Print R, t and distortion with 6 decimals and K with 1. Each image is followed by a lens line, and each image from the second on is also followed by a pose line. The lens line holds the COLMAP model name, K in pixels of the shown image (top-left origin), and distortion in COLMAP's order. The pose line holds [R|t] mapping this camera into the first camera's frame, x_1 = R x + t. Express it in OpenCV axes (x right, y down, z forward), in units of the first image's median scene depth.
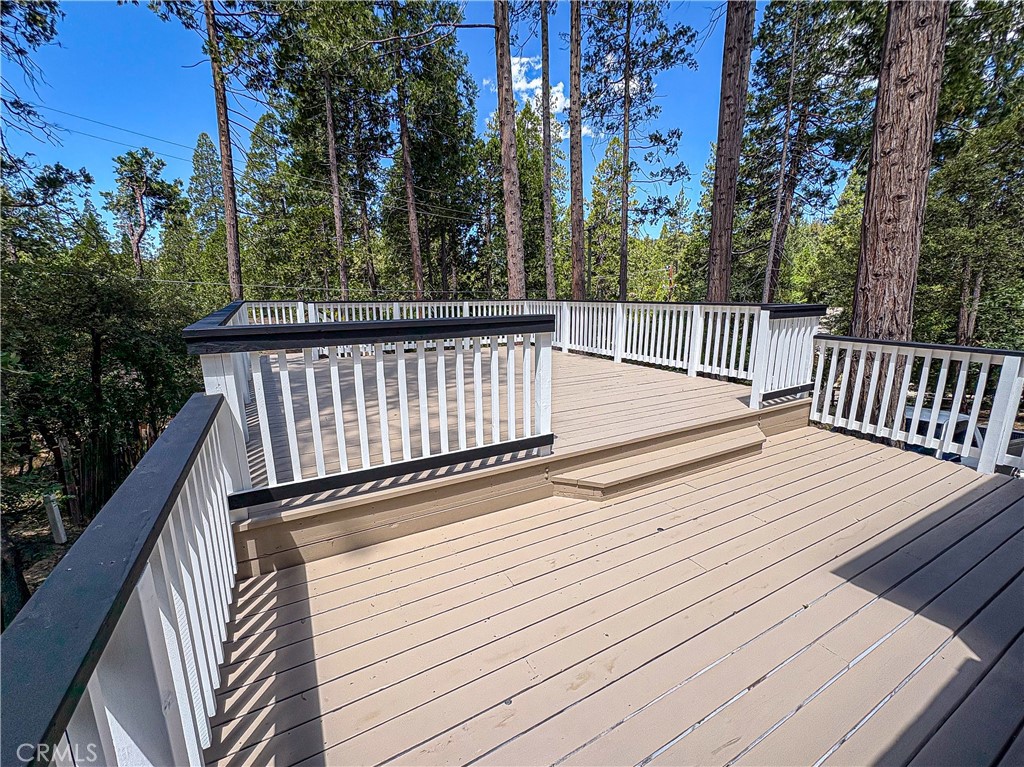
lens RADIAL K [[427.0, 0, 512.0], [0, 427.0, 383.5], [0, 0, 1]] dist [-0.001733, -0.000396]
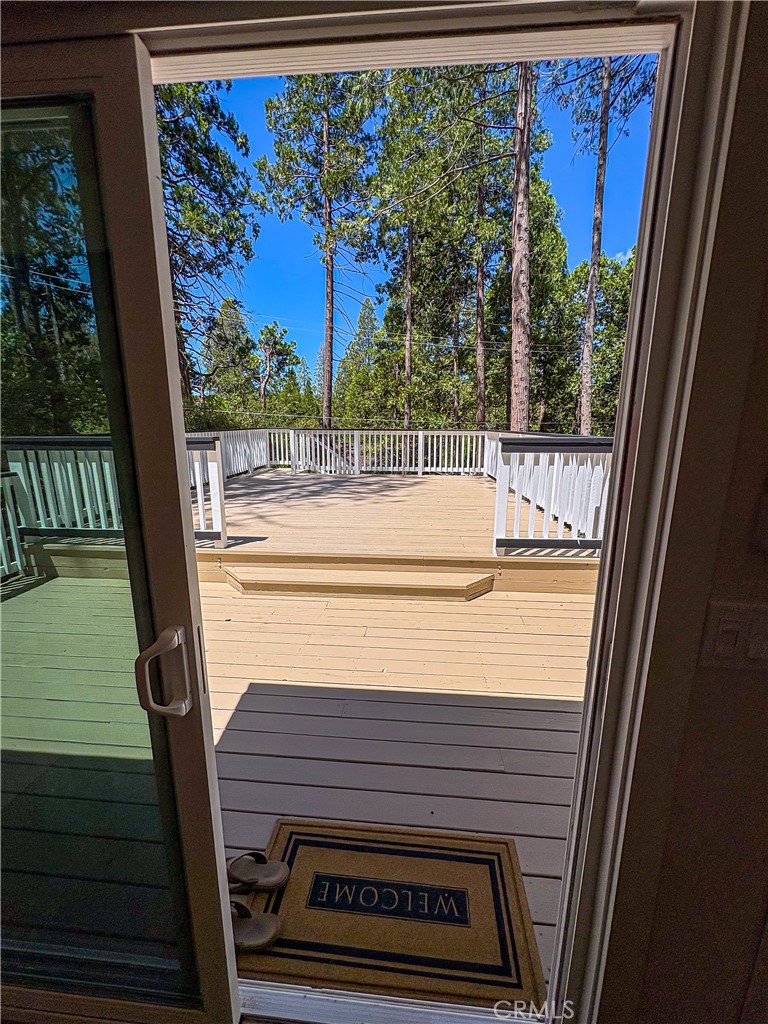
lens RADIAL K [[408.1, 0, 384.0], [0, 408.1, 512.0], [0, 0, 1]] dist [-0.000151, 0.000260]
pose [[0.835095, 0.121403, -0.536542, 0.922381], [-0.119293, 0.992100, 0.038811, -0.037401], [0.537015, 0.031595, 0.842981, 0.192973]]
